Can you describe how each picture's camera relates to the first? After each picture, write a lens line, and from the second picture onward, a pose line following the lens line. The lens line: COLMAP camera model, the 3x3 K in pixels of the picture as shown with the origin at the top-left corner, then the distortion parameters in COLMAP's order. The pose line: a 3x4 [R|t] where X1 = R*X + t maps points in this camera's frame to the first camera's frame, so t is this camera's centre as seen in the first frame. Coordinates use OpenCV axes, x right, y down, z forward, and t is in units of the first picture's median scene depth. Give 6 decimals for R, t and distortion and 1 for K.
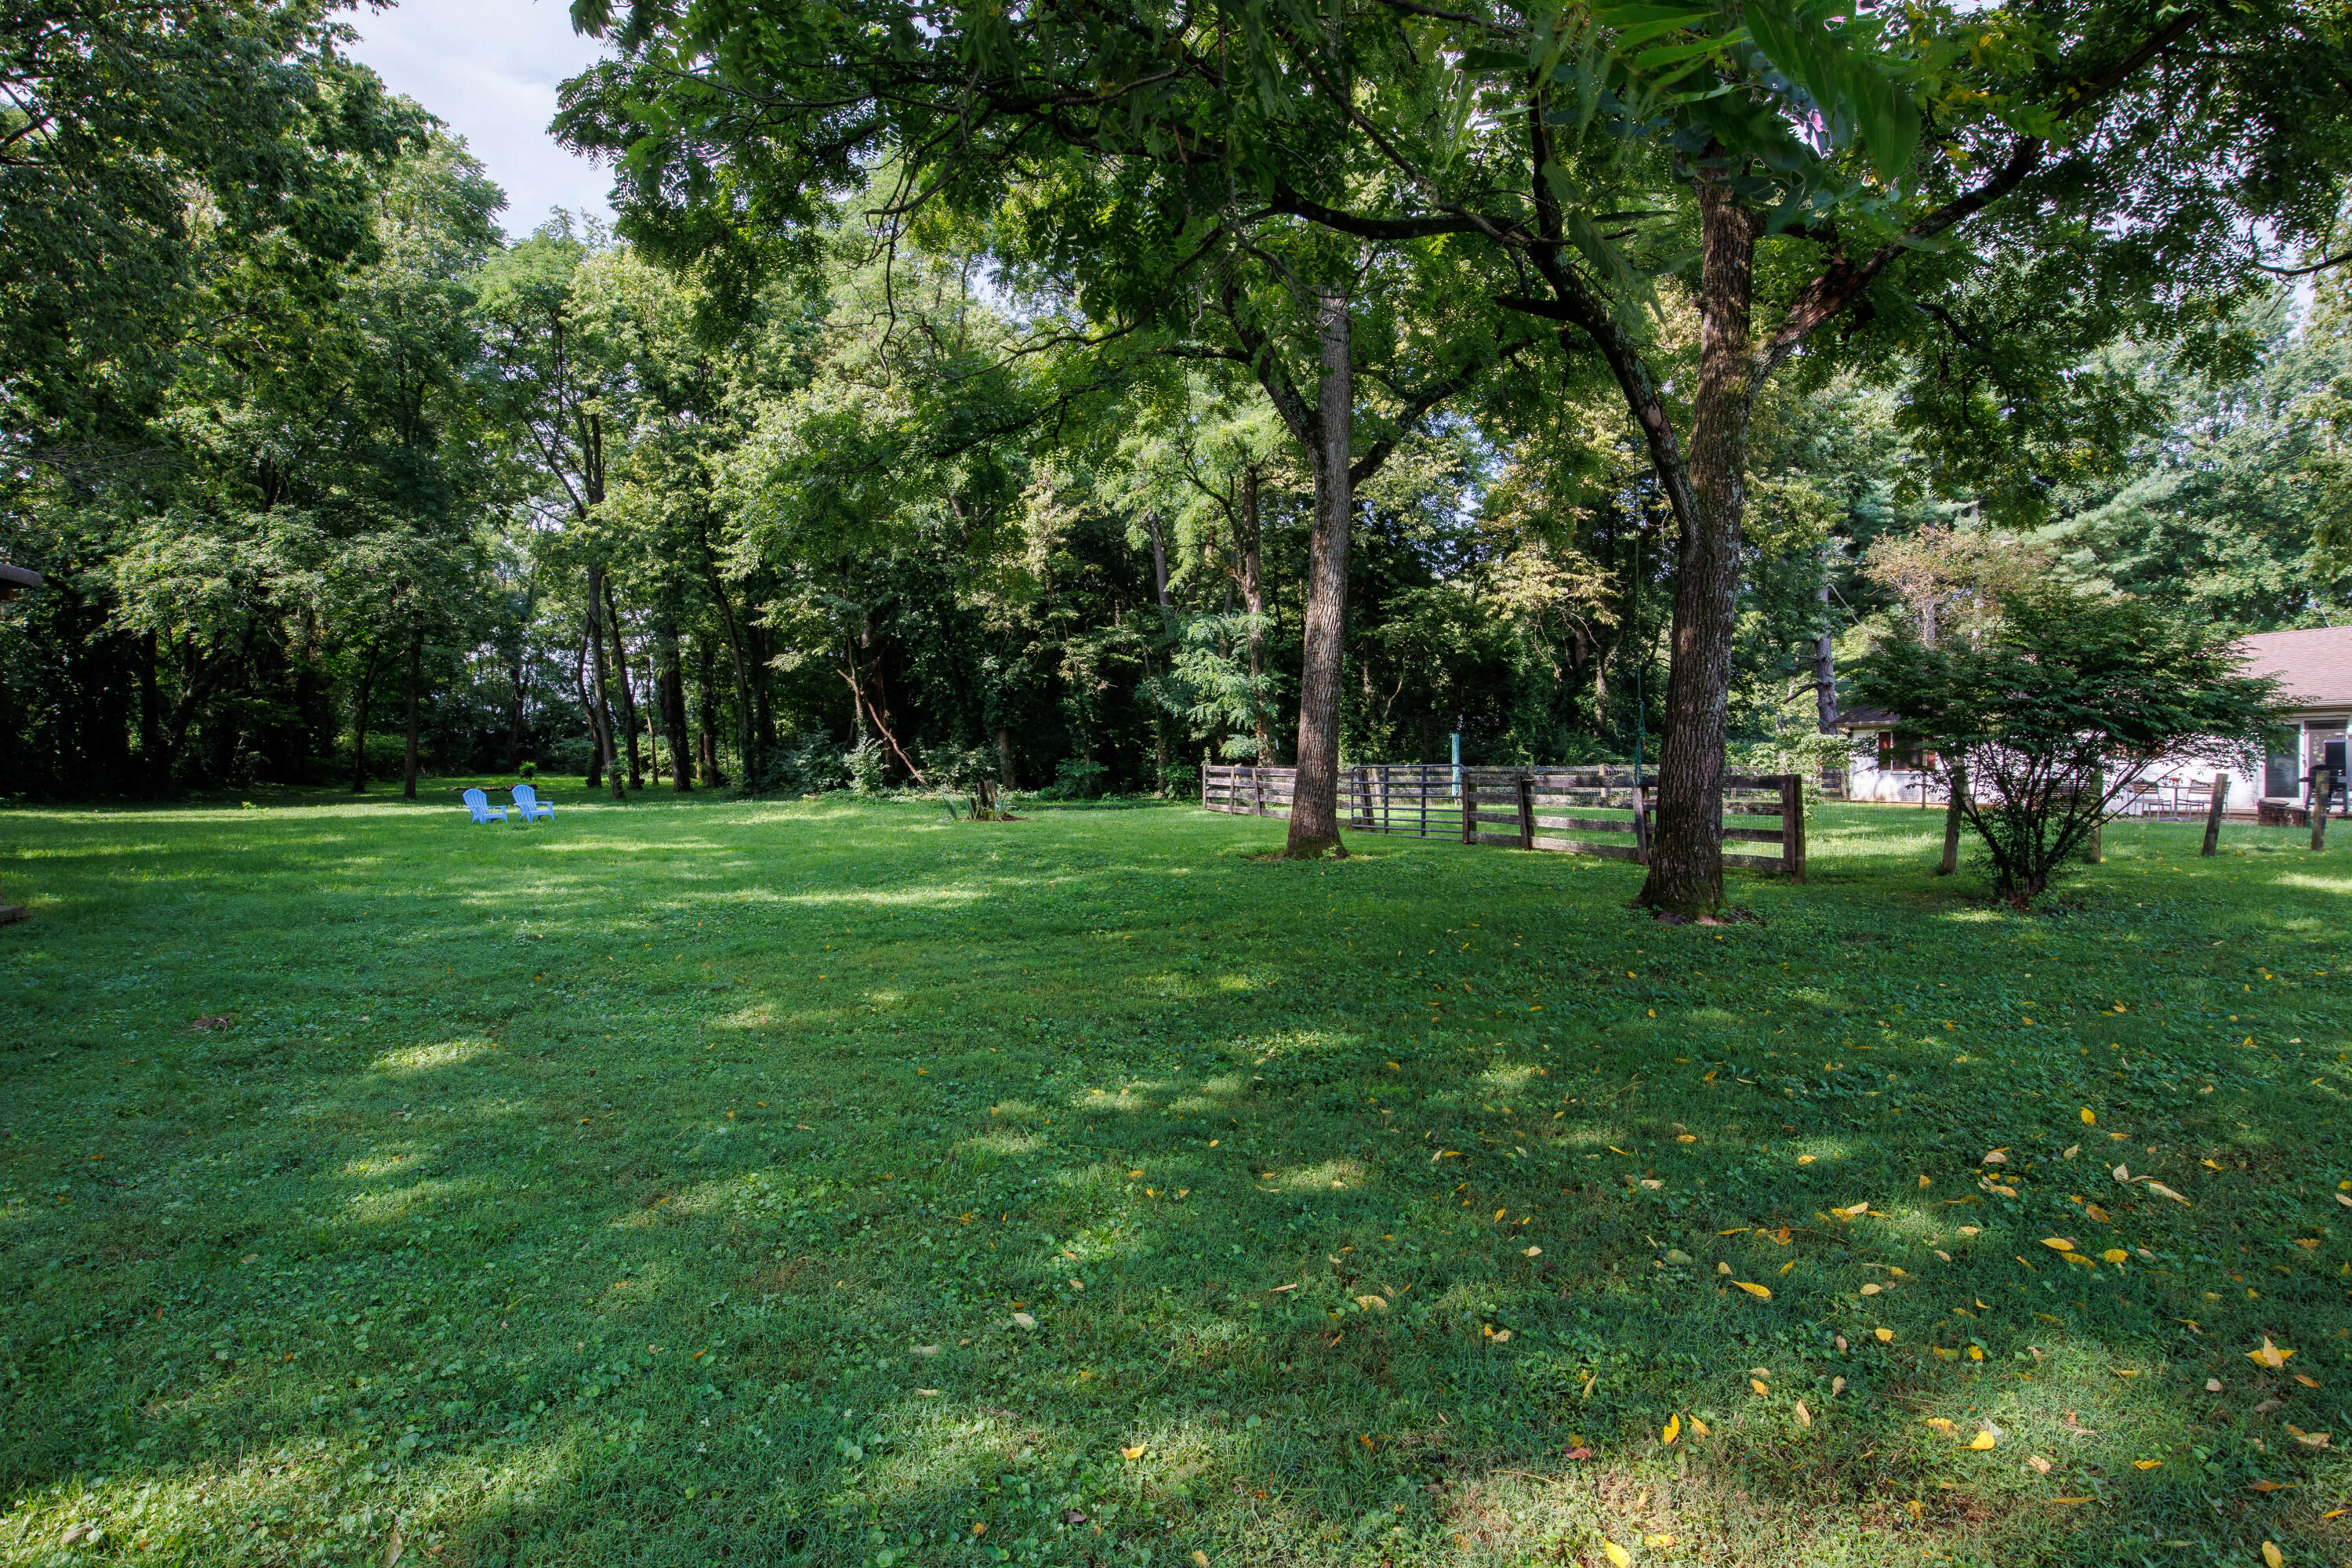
lens RADIAL K [[1221.1, 0, 1176.0], [0, 1221.1, 784.0], [0, 0, 1]] dist [-0.029383, 0.001677]
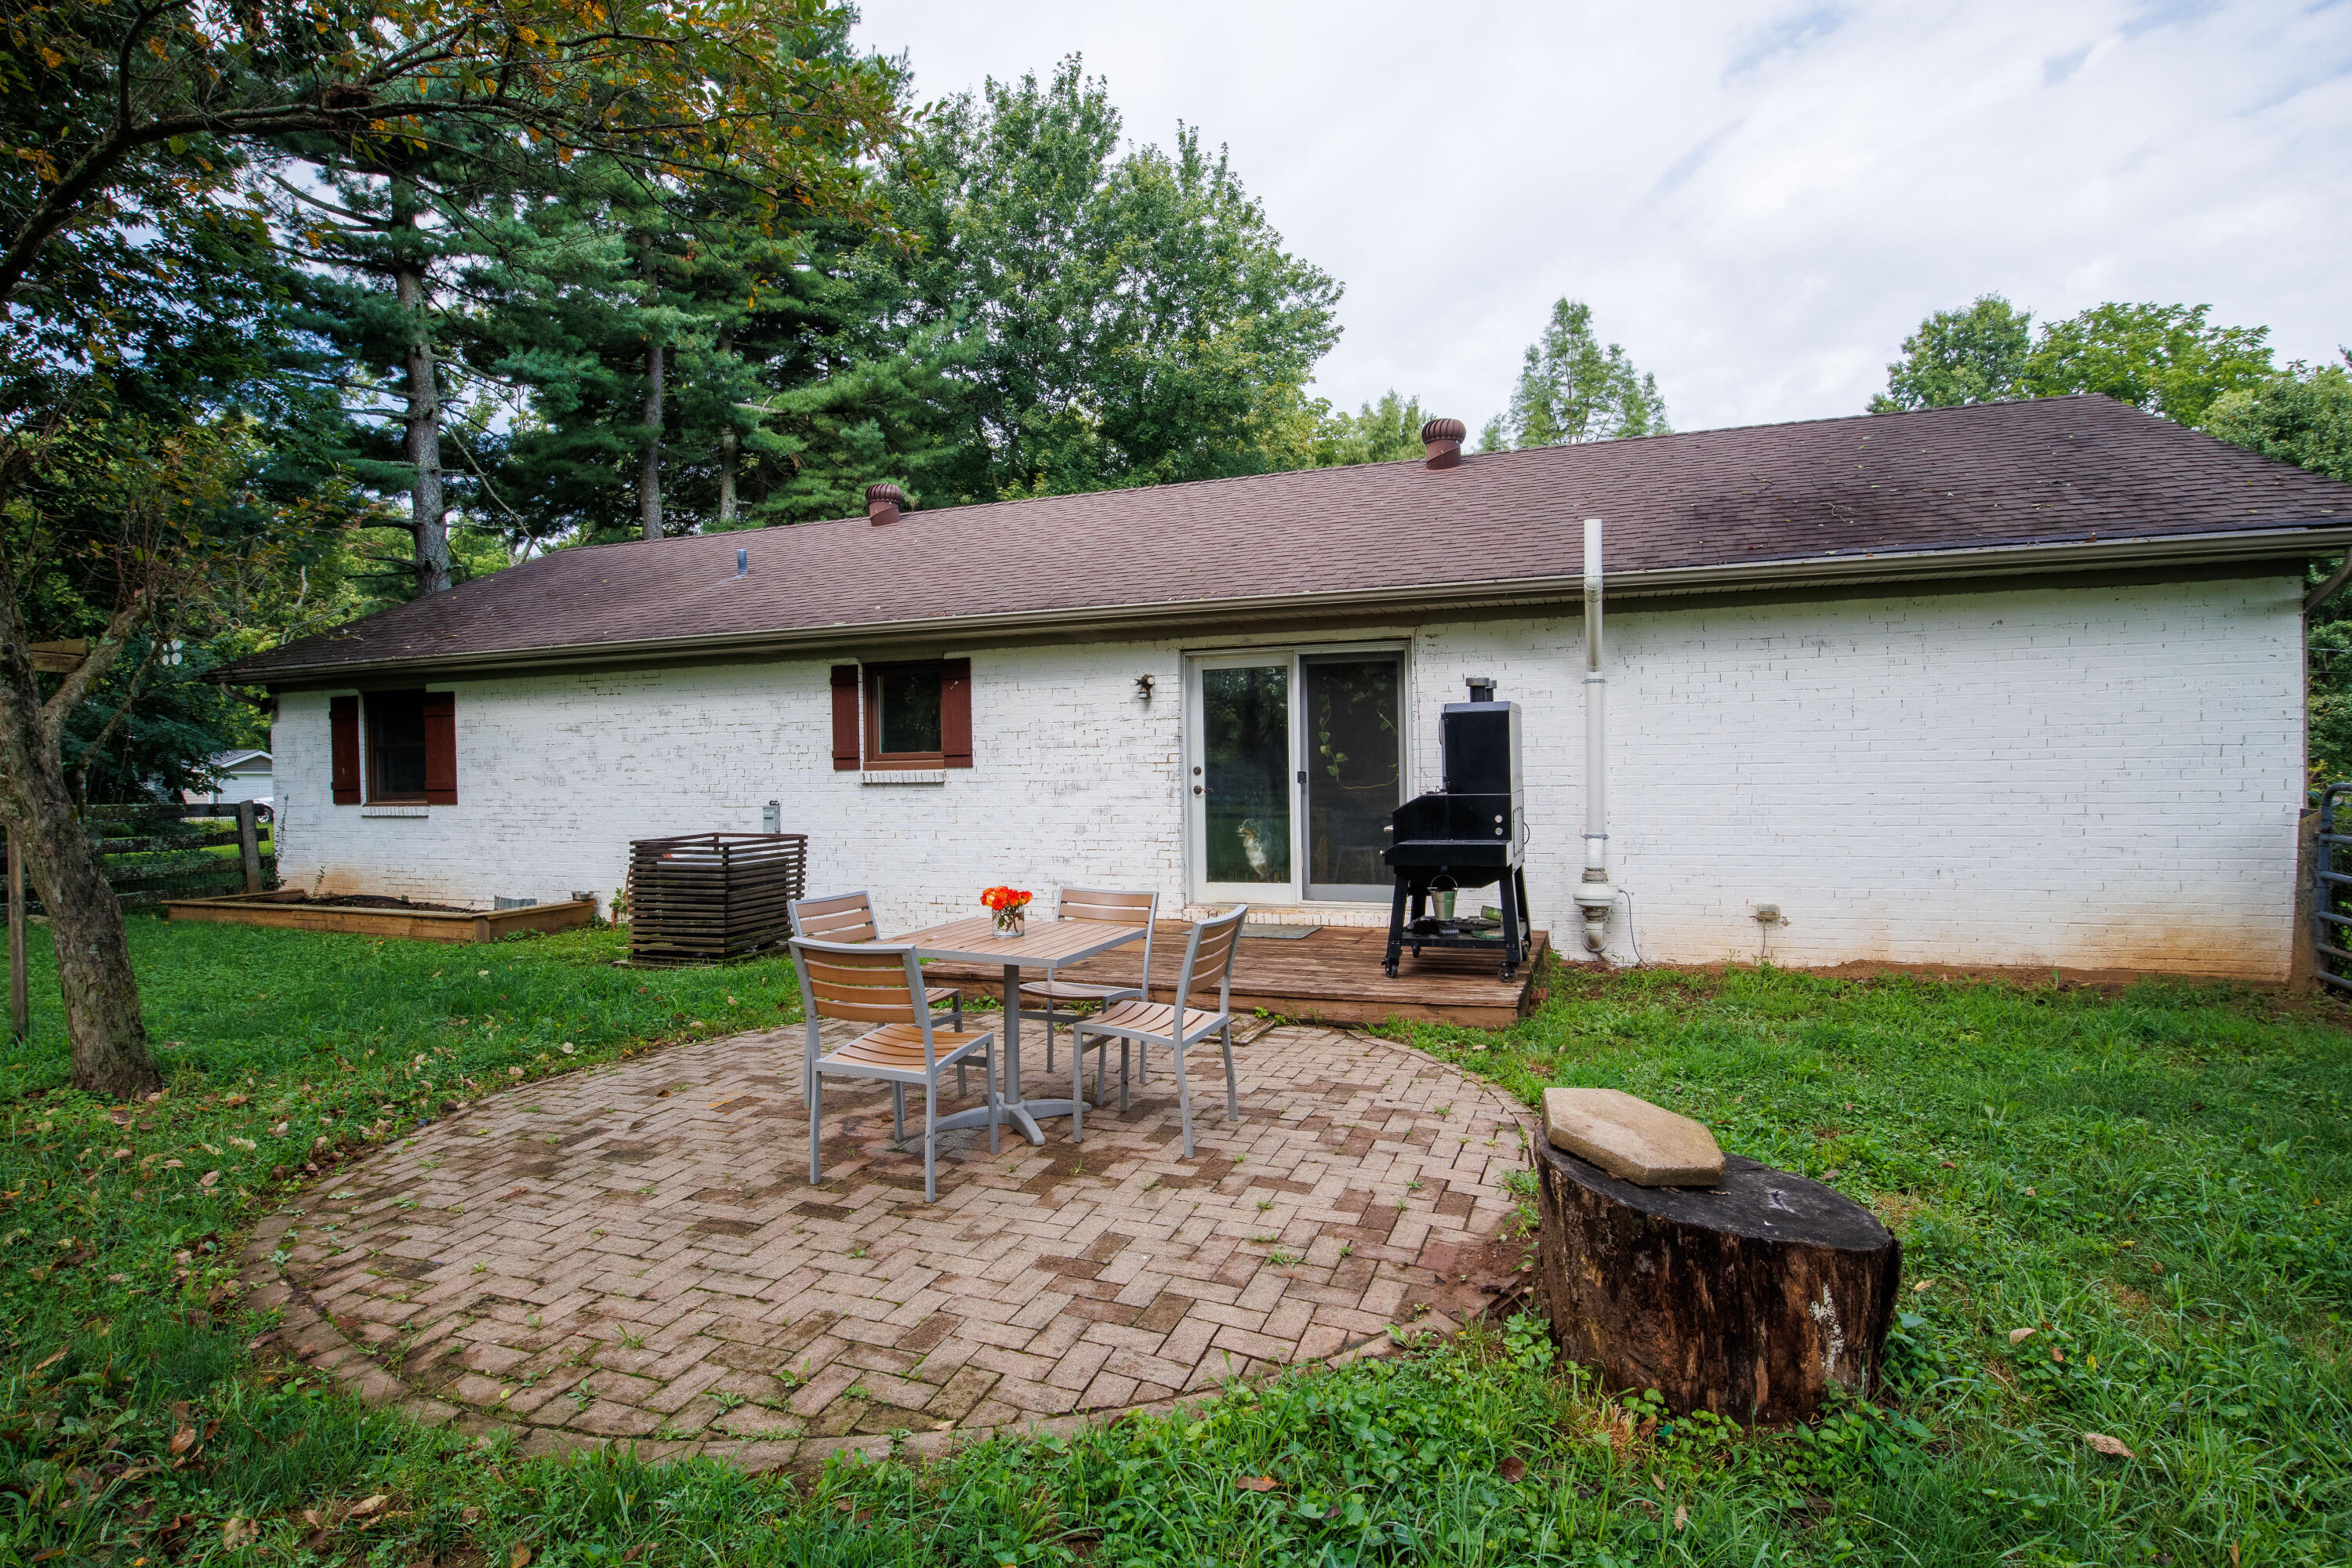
lens RADIAL K [[1221.1, 0, 1176.0], [0, 1221.1, 784.0], [0, 0, 1]] dist [-0.029383, 0.001677]
pose [[0.668691, -0.019512, 0.743285, 0.424016], [0.022112, 0.999735, 0.006352, -0.012972], [-0.743212, 0.012188, 0.668945, 0.508126]]
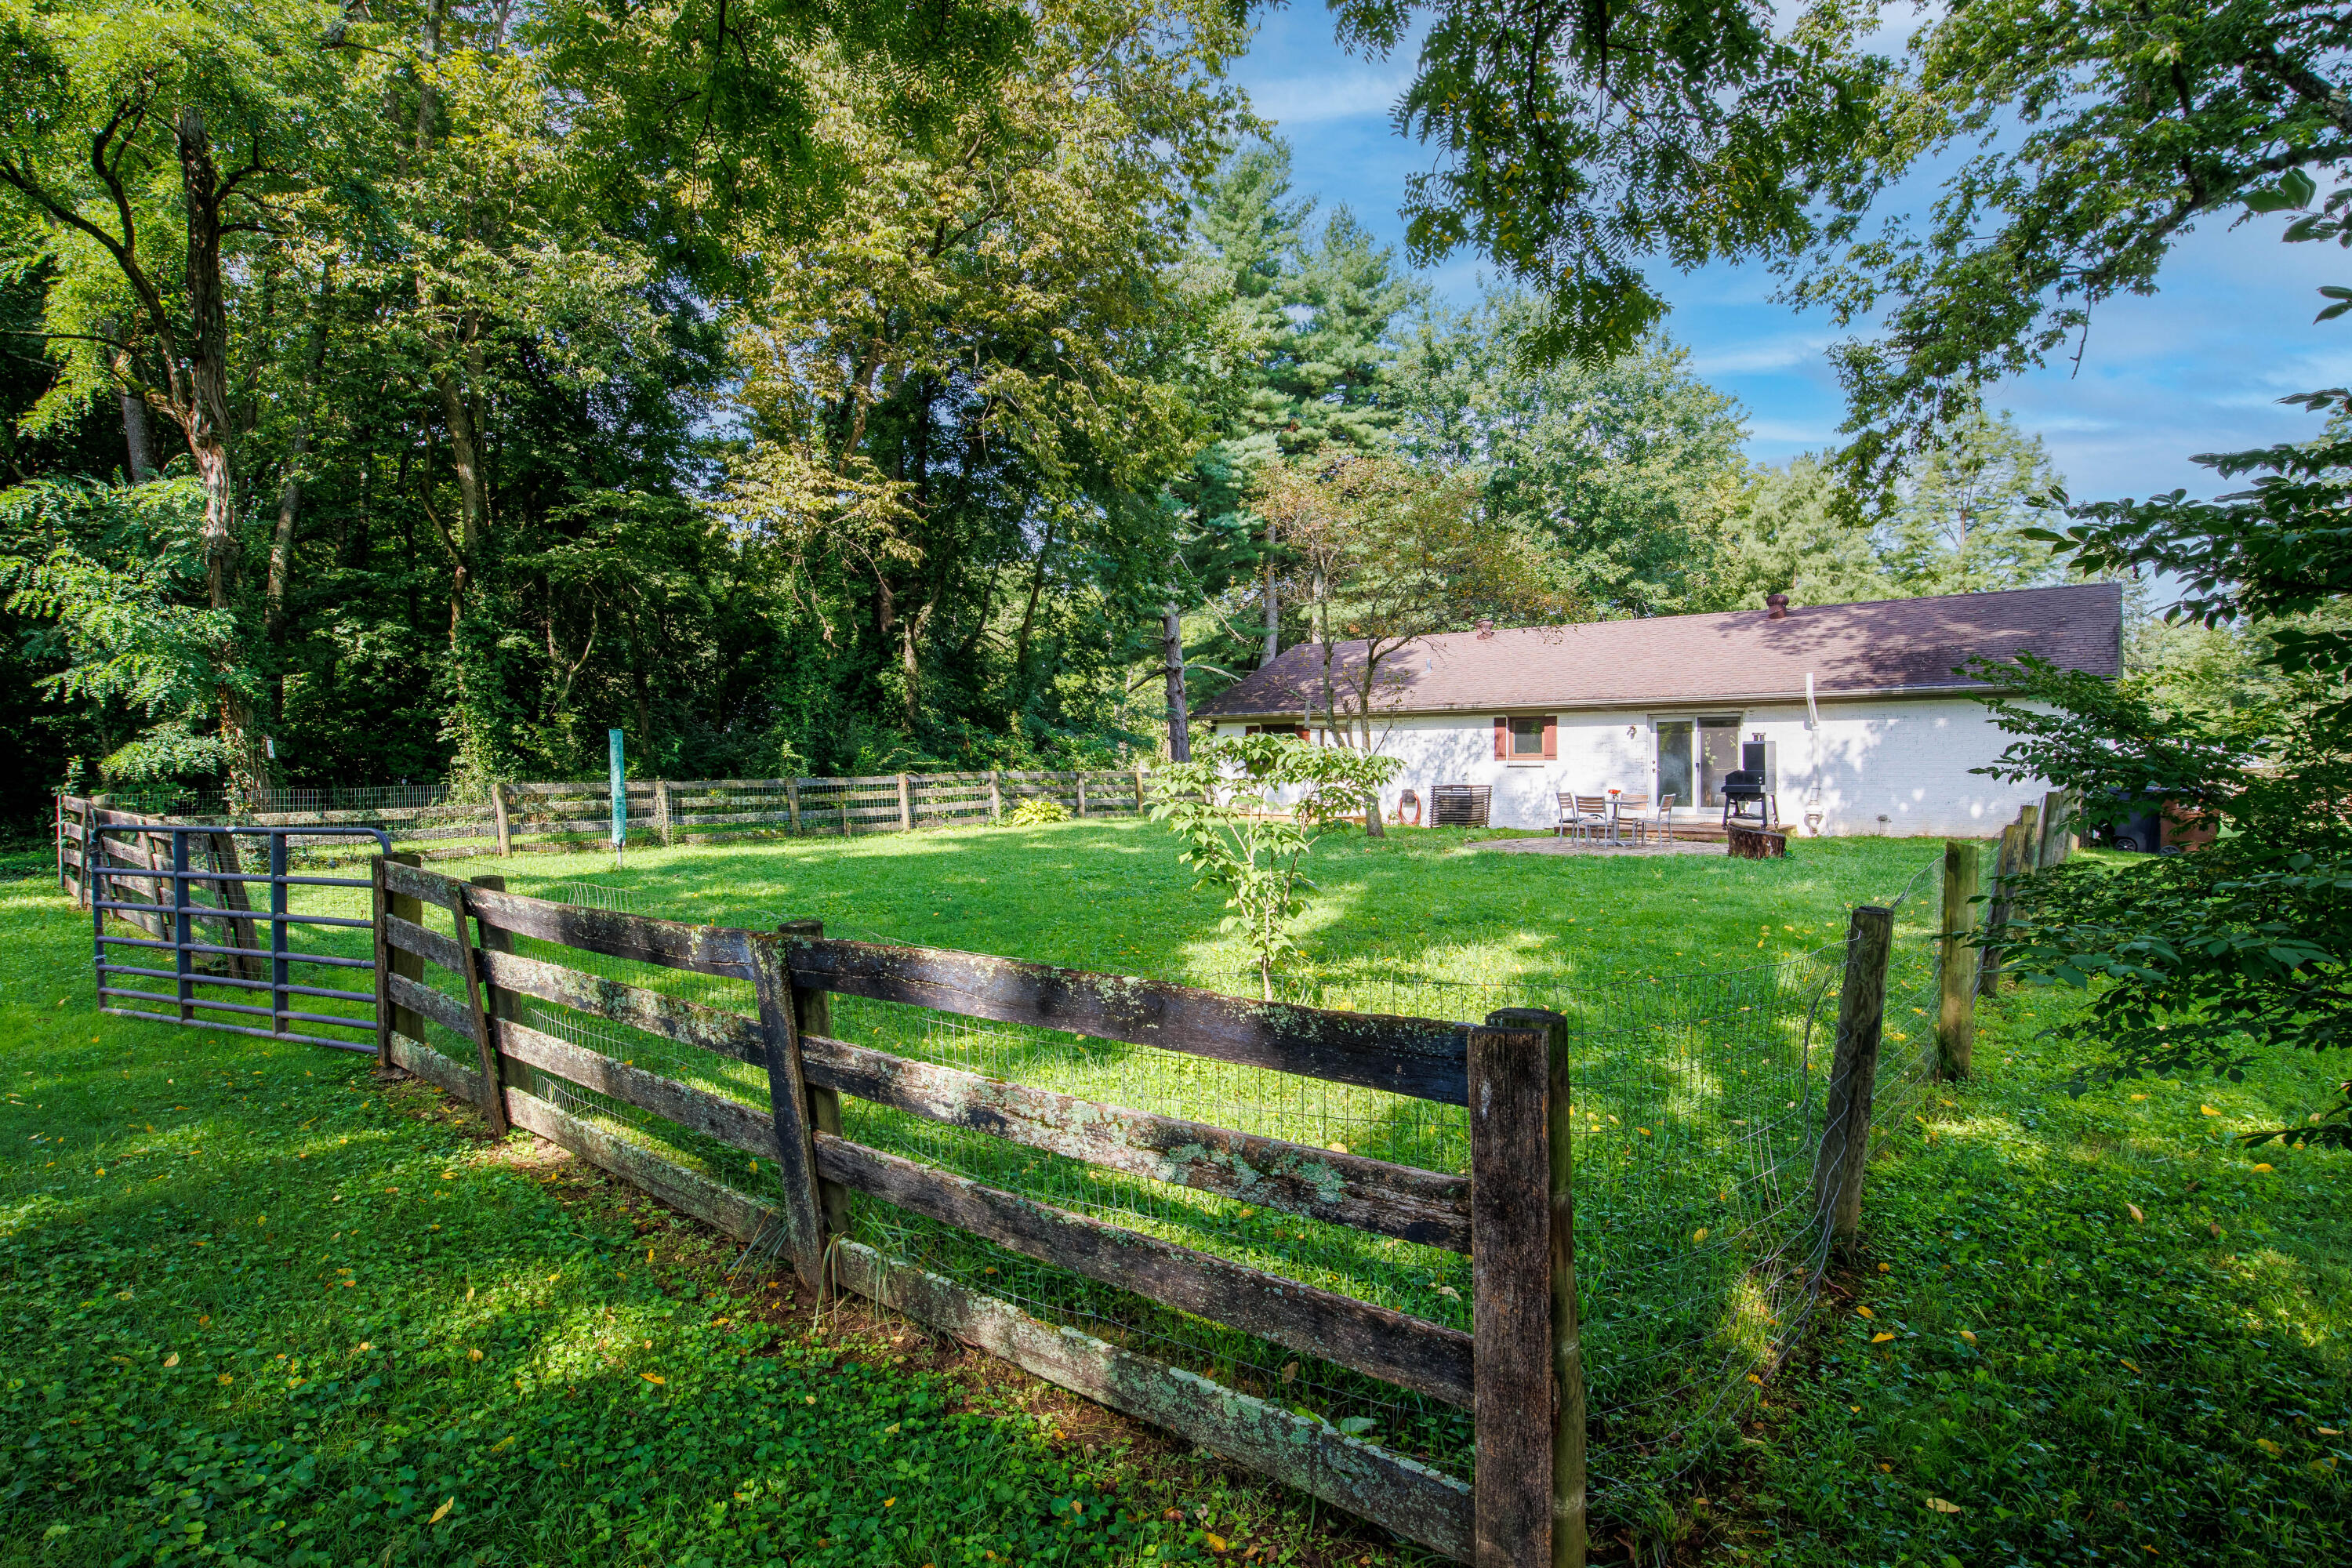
lens RADIAL K [[1221.1, 0, 1176.0], [0, 1221.1, 784.0], [0, 0, 1]] dist [-0.029383, 0.001677]
pose [[0.869879, -0.018271, 0.492927, 0.118956], [0.012901, 0.999815, 0.014293, -0.014418], [-0.493097, -0.006074, 0.869953, 0.270521]]
